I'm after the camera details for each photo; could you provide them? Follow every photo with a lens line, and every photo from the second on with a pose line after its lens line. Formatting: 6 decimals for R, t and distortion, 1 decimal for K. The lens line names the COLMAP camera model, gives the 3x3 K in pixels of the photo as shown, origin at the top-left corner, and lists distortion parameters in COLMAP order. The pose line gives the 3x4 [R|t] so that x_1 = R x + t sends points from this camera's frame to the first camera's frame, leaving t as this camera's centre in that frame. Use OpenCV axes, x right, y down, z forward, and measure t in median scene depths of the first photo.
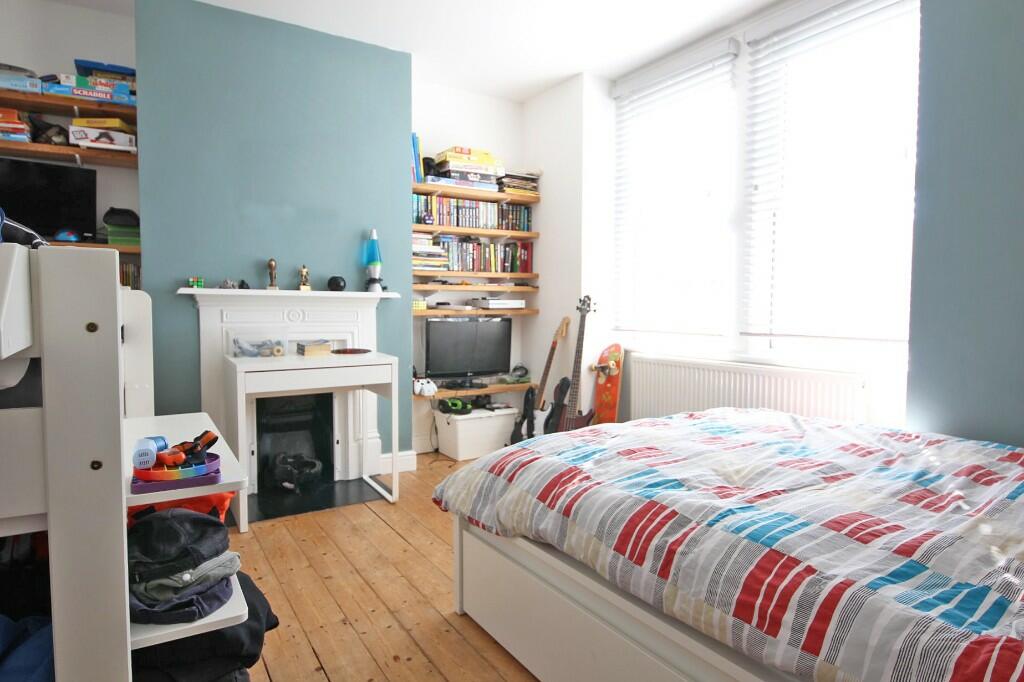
lens RADIAL K [[587.8, 0, 512.8], [0, 587.8, 337.9], [0, 0, 1]] dist [0.022555, -0.010385]
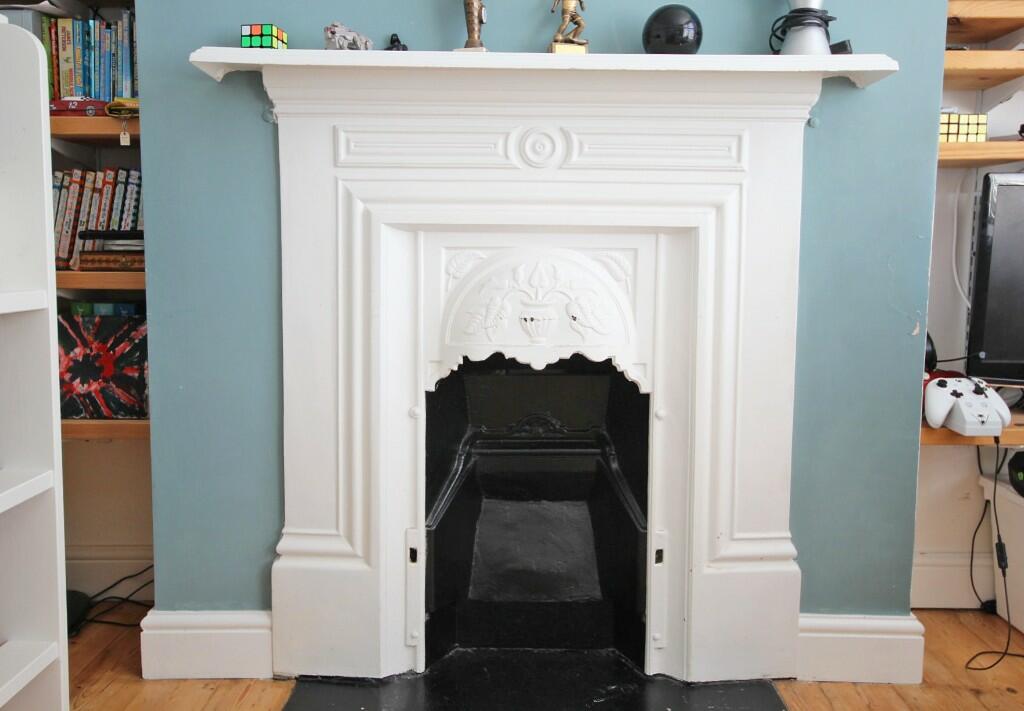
lens RADIAL K [[925.7, 0, 511.7], [0, 925.7, 348.9], [0, 0, 1]] dist [0.059227, 0.005951]
pose [[0.850111, 0.056533, -0.523560, -0.108315], [-0.033874, 0.998032, 0.052764, 0.042018], [0.525513, -0.027121, 0.850353, 0.531296]]
